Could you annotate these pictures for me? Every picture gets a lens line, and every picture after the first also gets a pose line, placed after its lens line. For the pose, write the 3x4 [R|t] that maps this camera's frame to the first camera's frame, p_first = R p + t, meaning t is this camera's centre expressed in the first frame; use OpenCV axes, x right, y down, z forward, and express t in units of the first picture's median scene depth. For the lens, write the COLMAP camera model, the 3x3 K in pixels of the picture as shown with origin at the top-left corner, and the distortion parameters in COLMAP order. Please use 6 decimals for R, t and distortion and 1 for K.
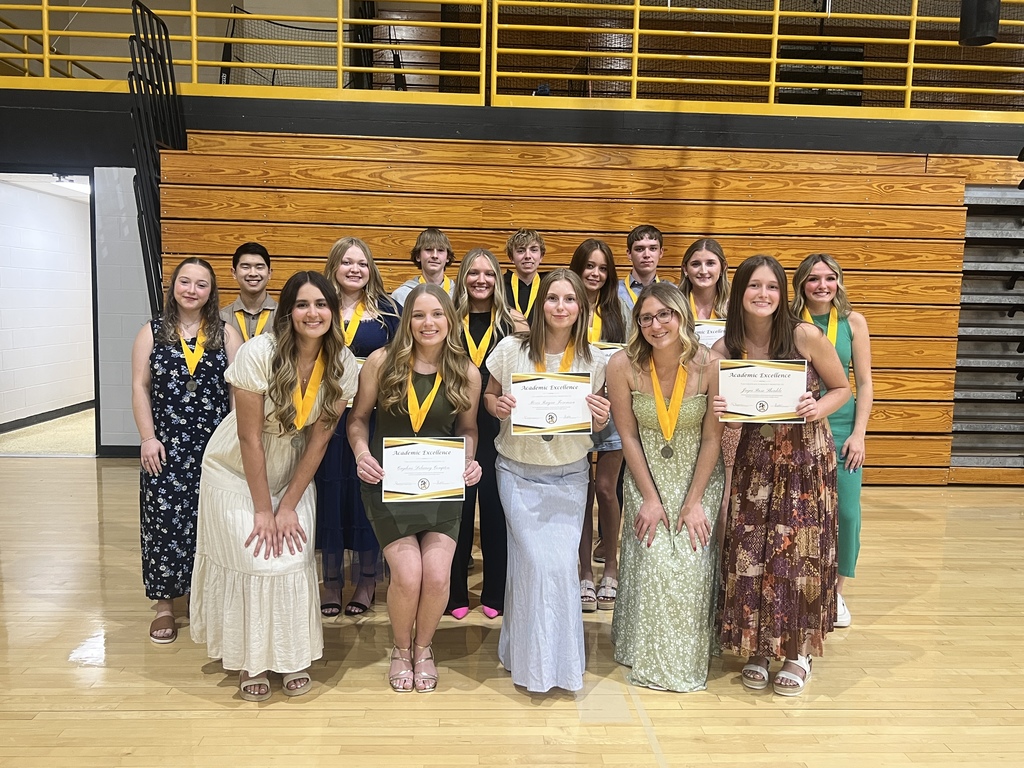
lens RADIAL K [[839.5, 0, 514.4], [0, 839.5, 383.8], [0, 0, 1]] dist [0.027641, -0.018846]
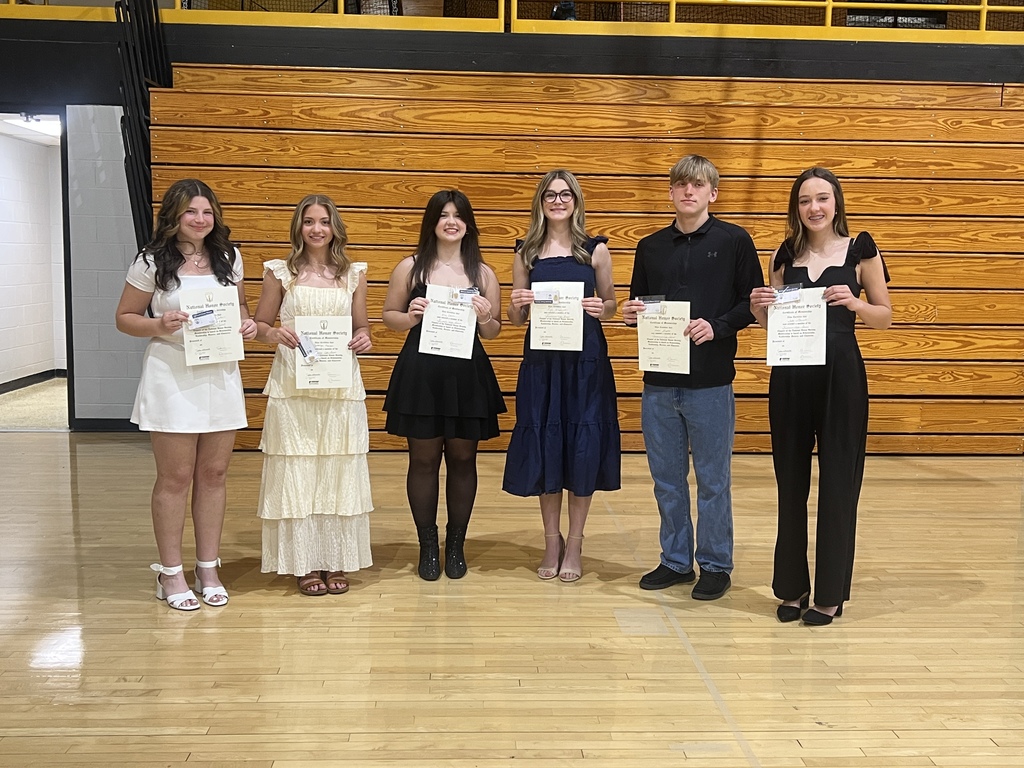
lens RADIAL K [[1123.9, 0, 518.6], [0, 1123.9, 390.0], [0, 0, 1]] dist [0.033183, 0.000000]
pose [[0.999975, -0.007048, 0.000701, -0.024819], [0.007032, 0.999767, 0.020414, 0.023475], [-0.000845, -0.020409, 0.999791, -0.205823]]
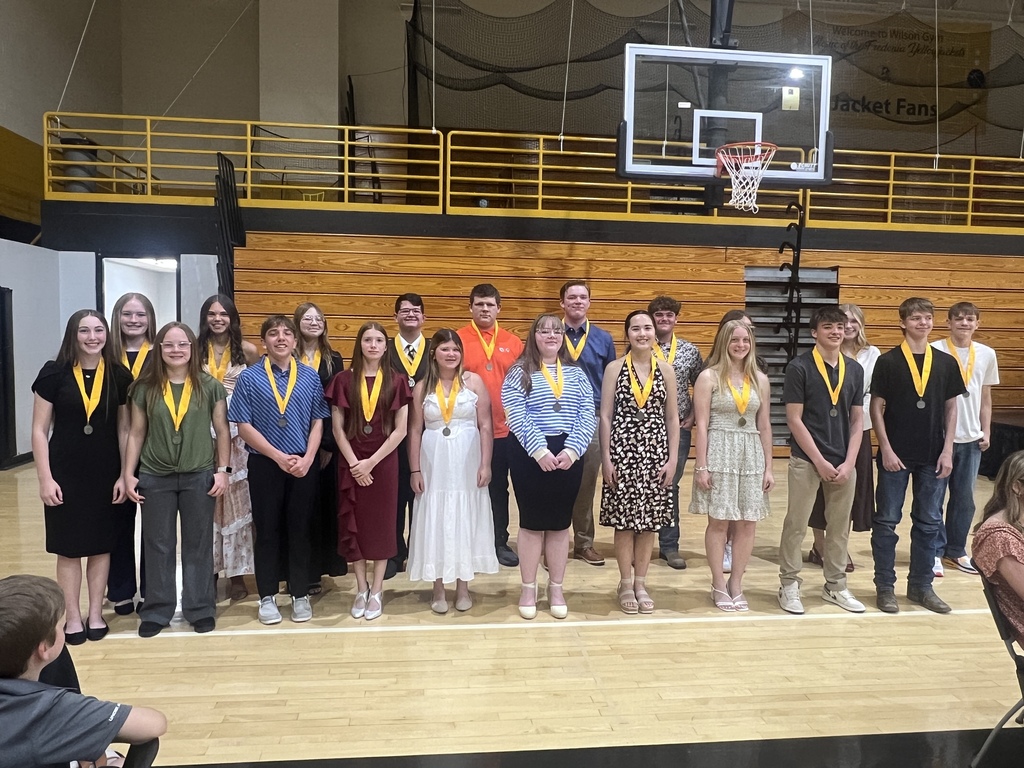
lens RADIAL K [[771.5, 0, 508.4], [0, 771.5, 380.3], [0, 0, 1]] dist [0.004300, -0.000703]
pose [[0.997687, -0.008732, 0.067417, -0.013245], [0.010853, 0.999456, -0.031157, 0.016073], [-0.067108, 0.031816, 0.997238, -0.412009]]
